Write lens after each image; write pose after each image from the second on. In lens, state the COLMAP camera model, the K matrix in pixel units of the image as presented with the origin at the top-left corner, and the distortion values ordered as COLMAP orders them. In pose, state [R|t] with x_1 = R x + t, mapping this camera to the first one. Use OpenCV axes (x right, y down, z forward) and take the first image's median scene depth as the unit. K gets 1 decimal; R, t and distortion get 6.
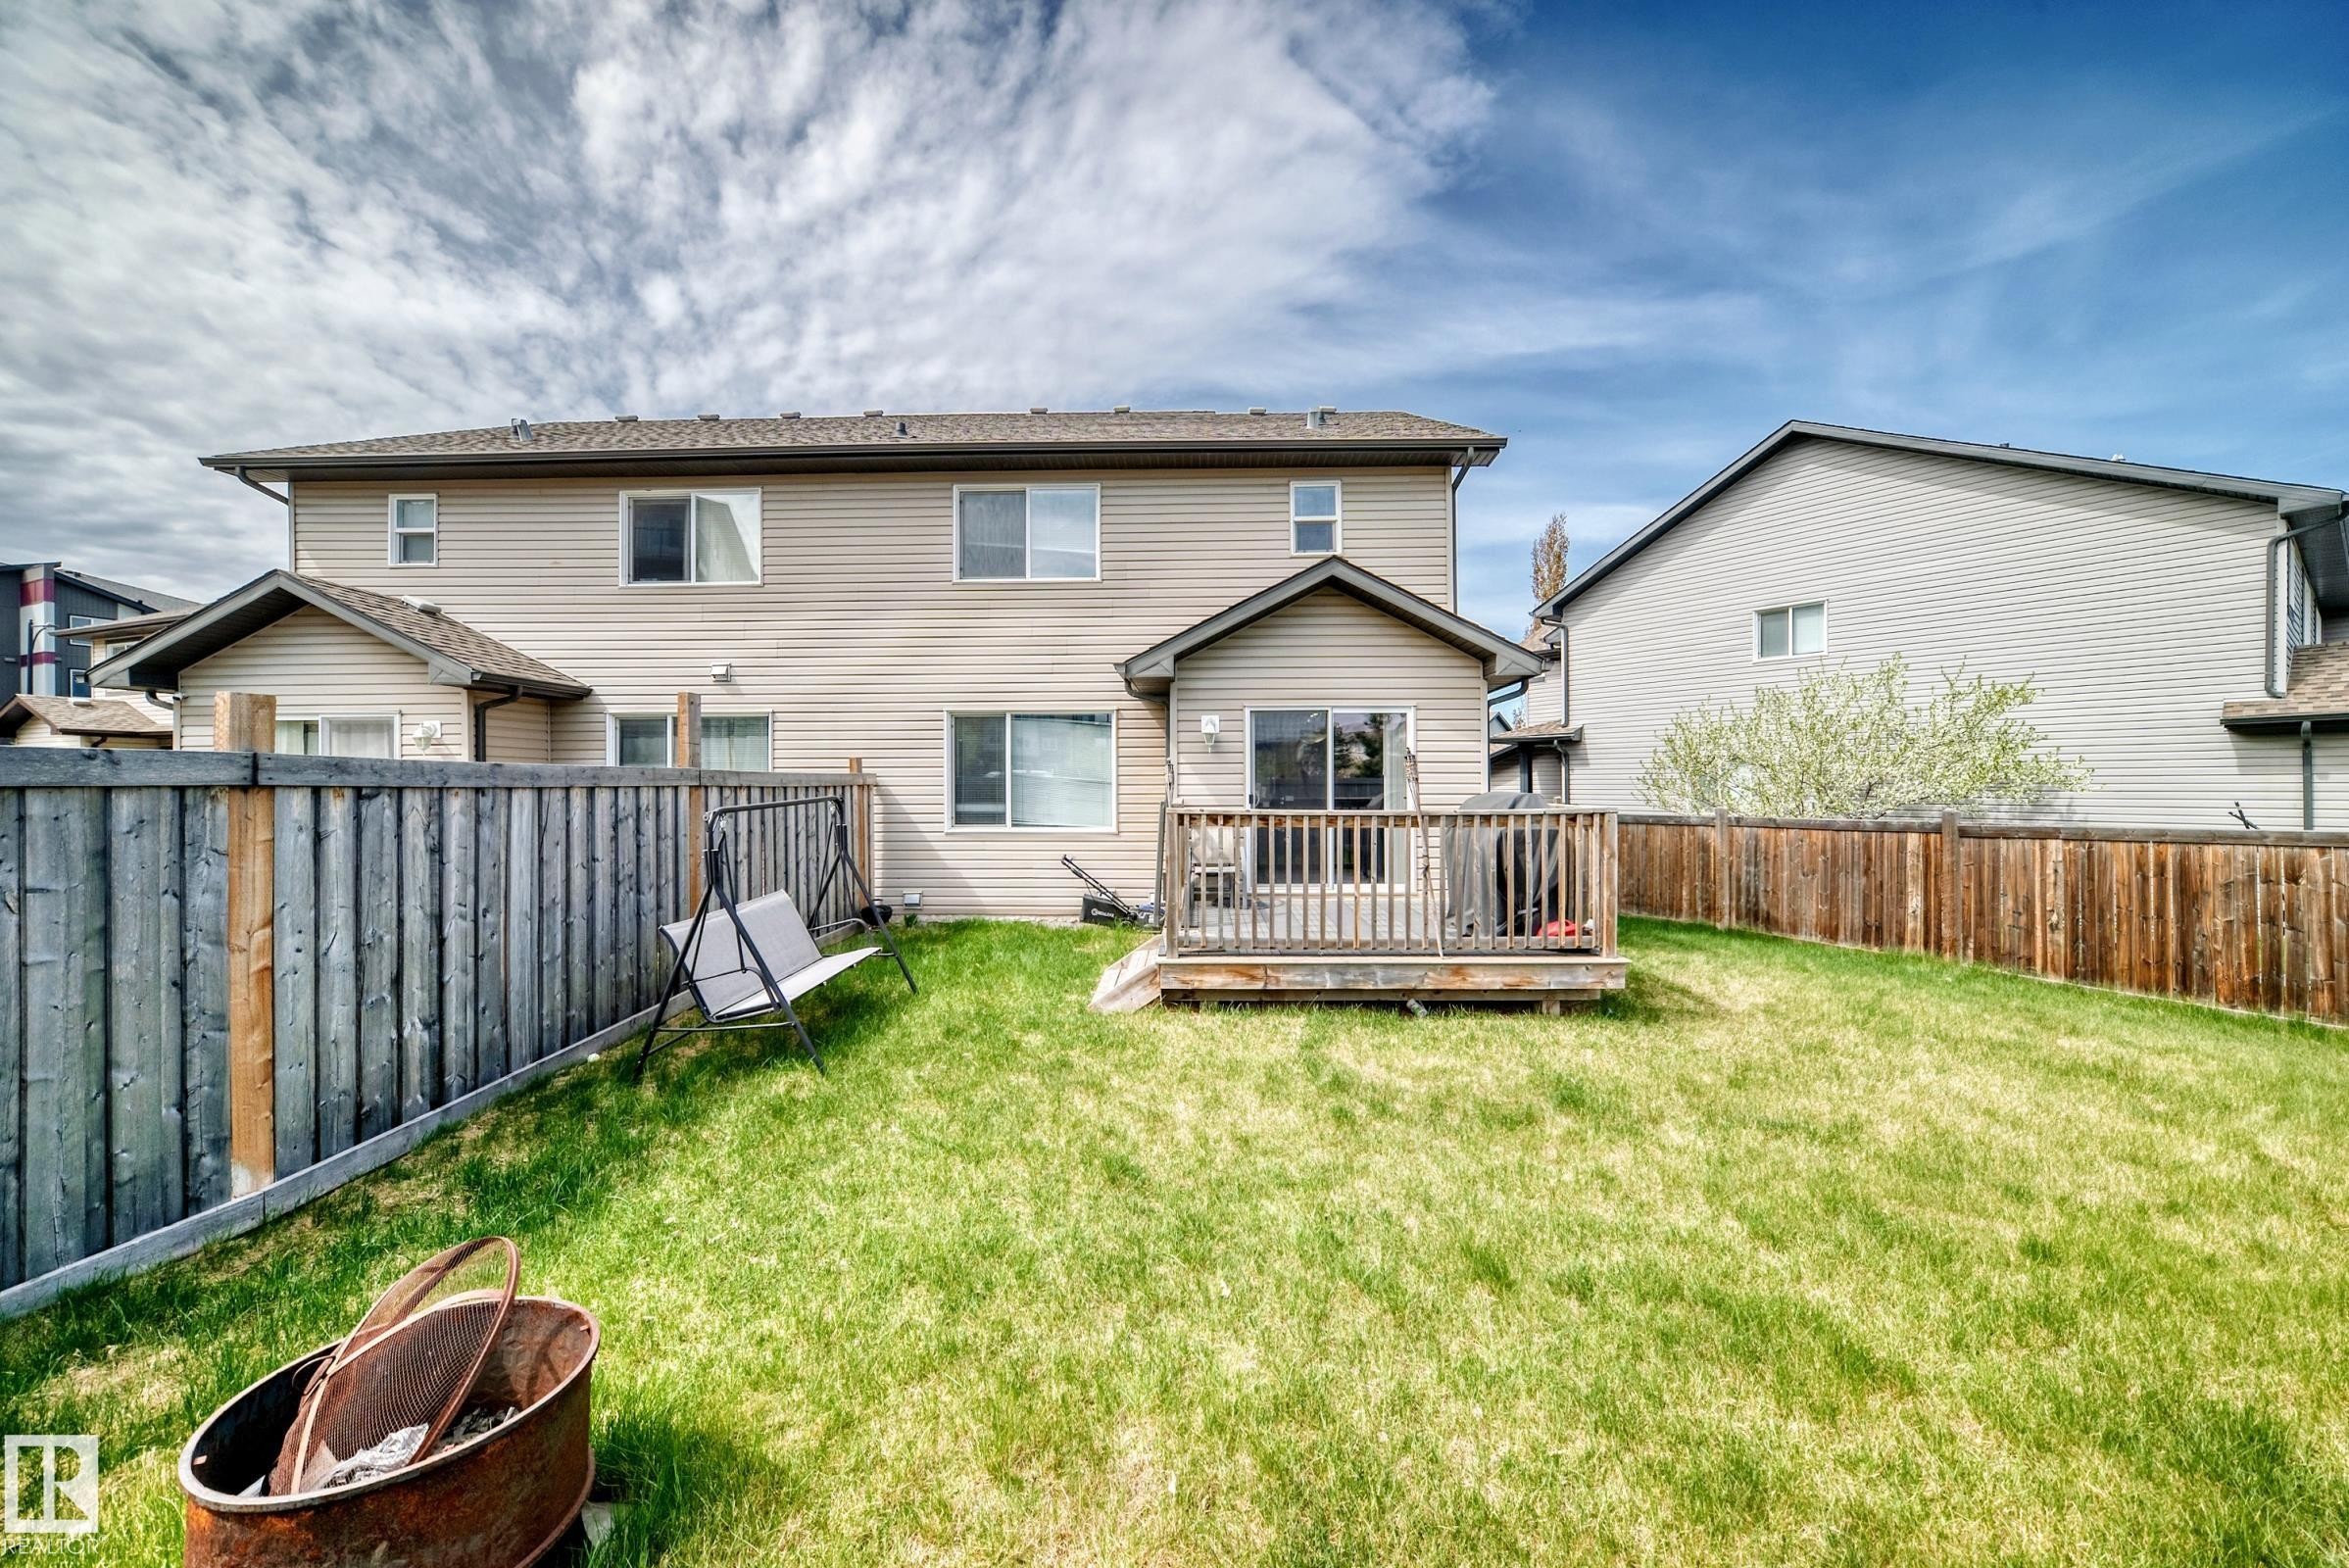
lens RADIAL K [[851.2, 0, 1186.3], [0, 851.2, 788.4], [0, 0, 1]] dist [-0.019641, 0.005311]
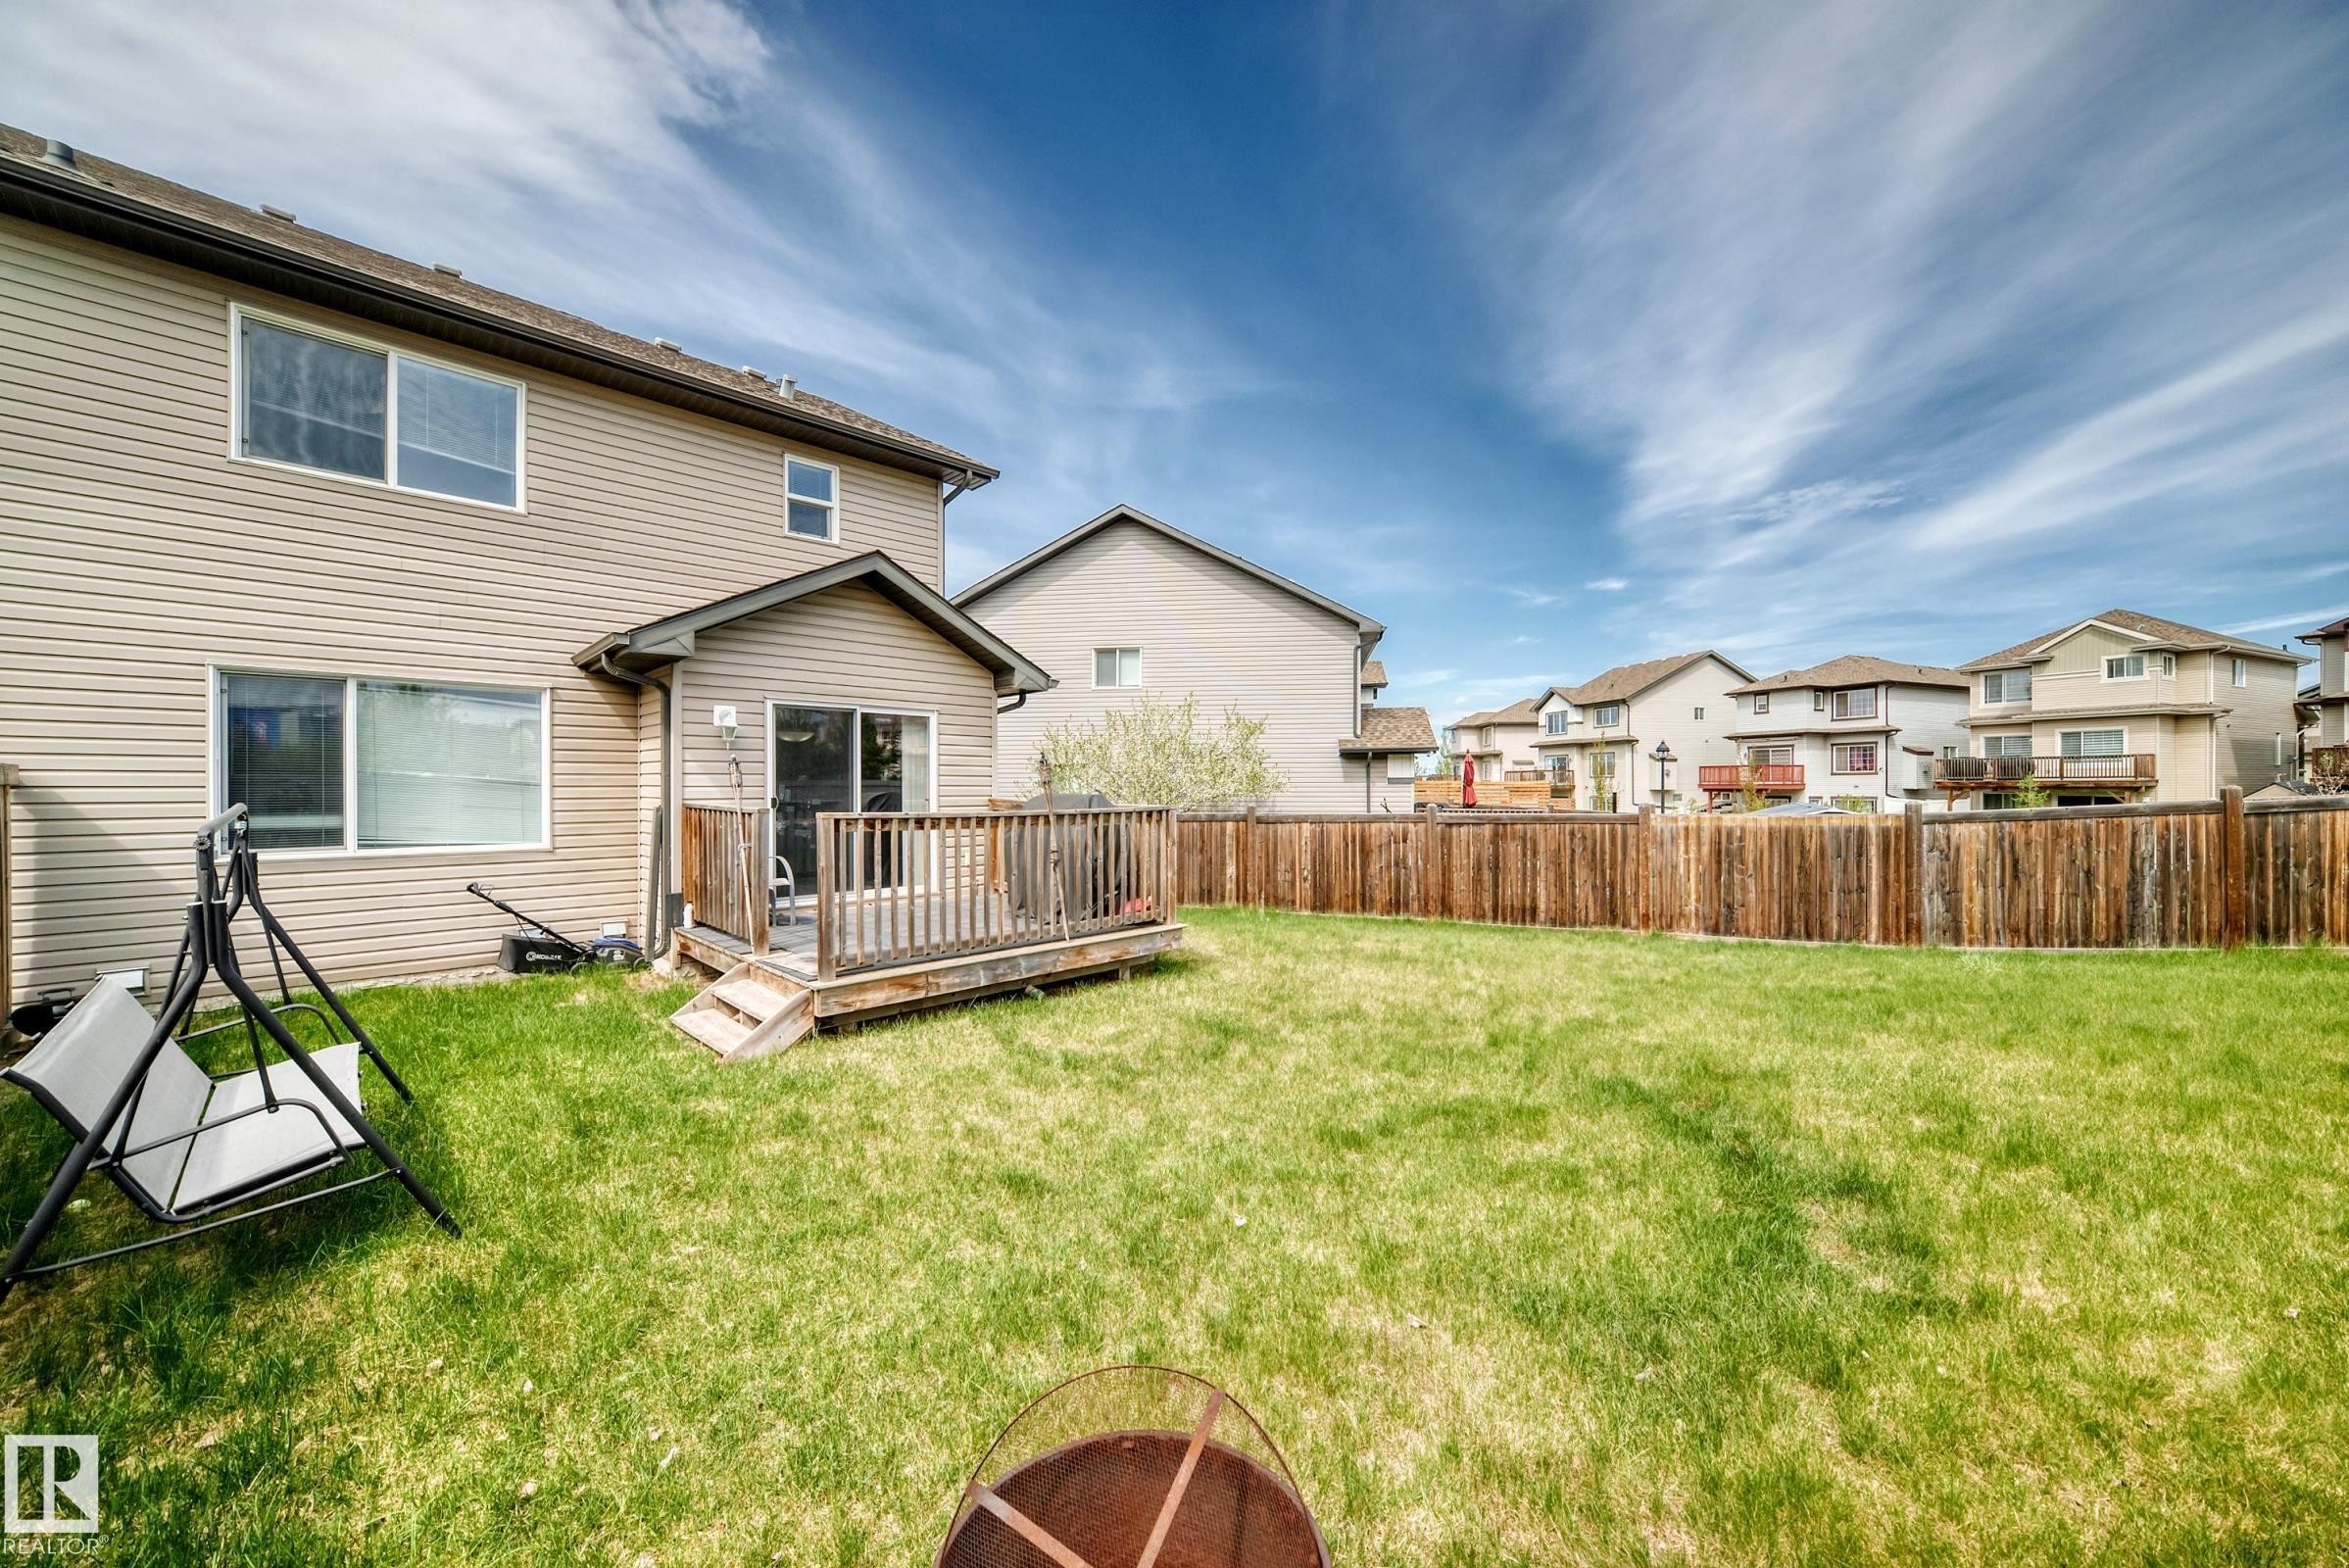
lens RADIAL K [[851.2, 0, 1187.8], [0, 851.2, 784.1], [0, 0, 1]] dist [-0.019641, 0.005311]
pose [[0.678436, 0.005020, 0.734643, -0.273702], [0.000642, 0.999972, -0.007426, -0.000108], [-0.734659, 0.005510, 0.678414, 0.079914]]
